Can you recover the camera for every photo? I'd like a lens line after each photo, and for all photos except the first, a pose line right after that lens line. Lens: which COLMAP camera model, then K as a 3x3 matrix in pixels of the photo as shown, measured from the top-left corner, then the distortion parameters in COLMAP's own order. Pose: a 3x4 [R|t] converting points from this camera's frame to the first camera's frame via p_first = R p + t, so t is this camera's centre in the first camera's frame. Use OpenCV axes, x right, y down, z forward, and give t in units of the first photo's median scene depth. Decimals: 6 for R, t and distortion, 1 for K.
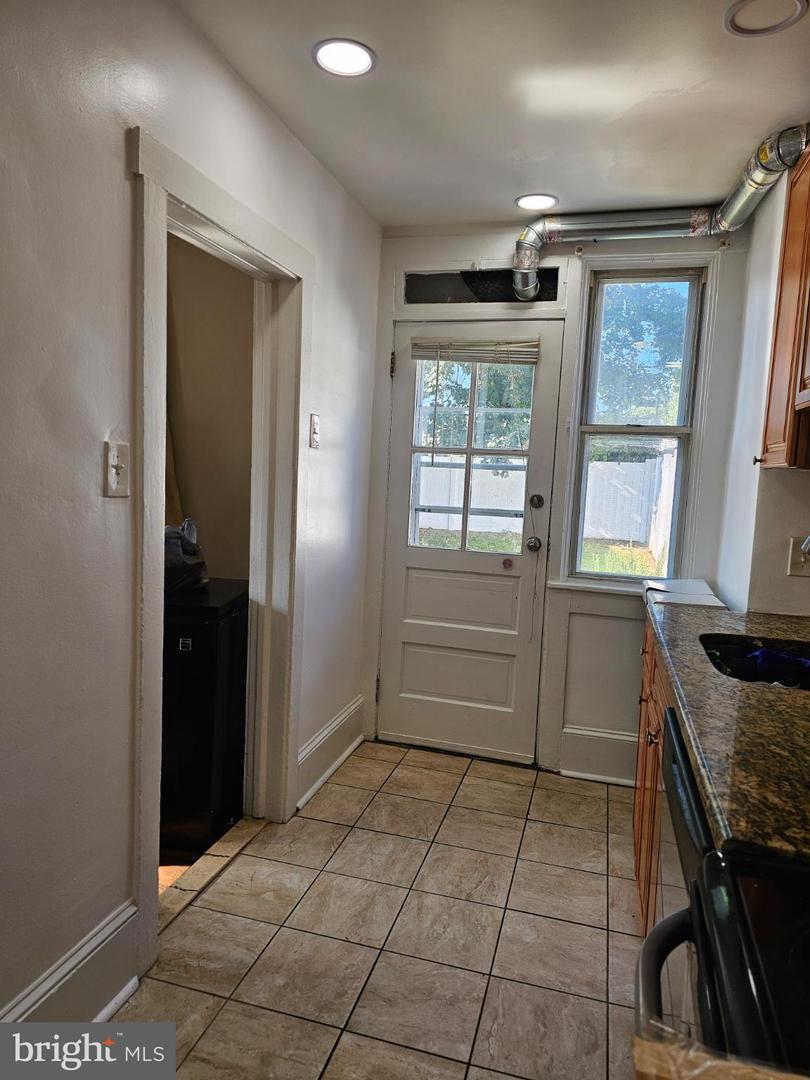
lens RADIAL K [[726.5, 0, 404.0], [0, 726.5, 542.0], [0, 0, 1]] dist [0.001247, -0.000036]
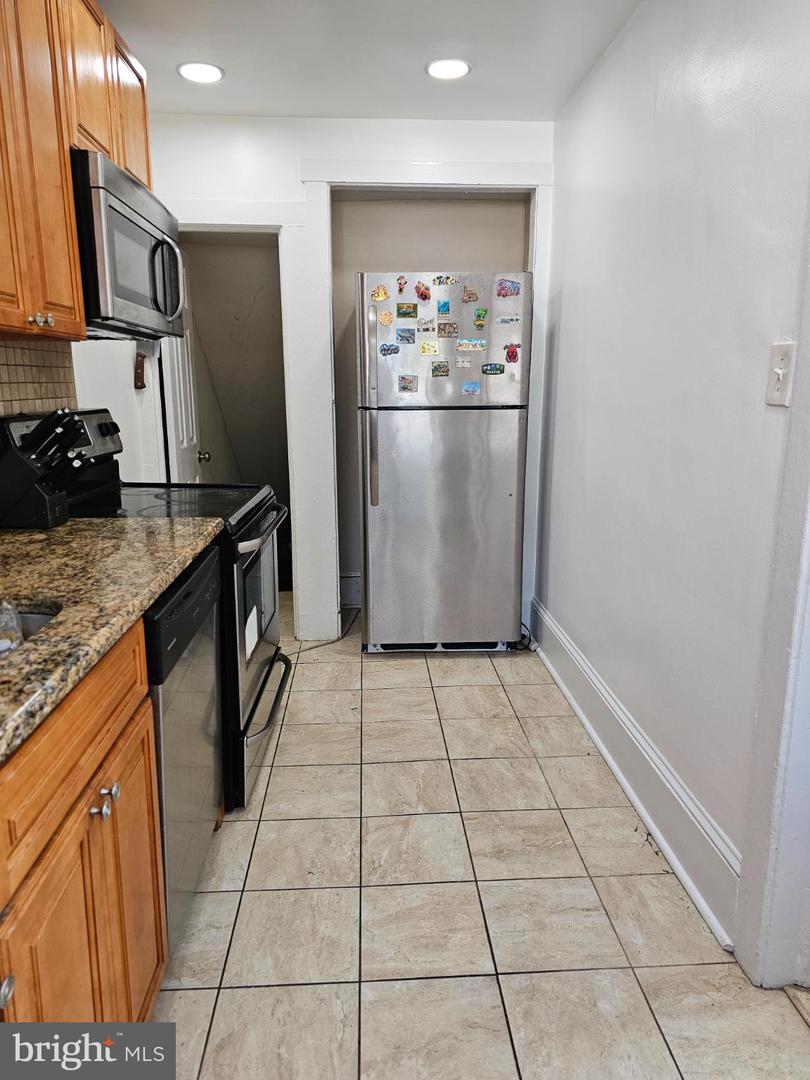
lens RADIAL K [[726.5, 0, 404.3], [0, 726.5, 533.8], [0, 0, 1]] dist [0.001247, -0.000036]
pose [[-0.945090, 0.019628, -0.326220, 0.321763], [-0.077929, 0.955866, 0.283280, -0.123065], [0.317383, 0.293147, -0.901850, 1.639026]]
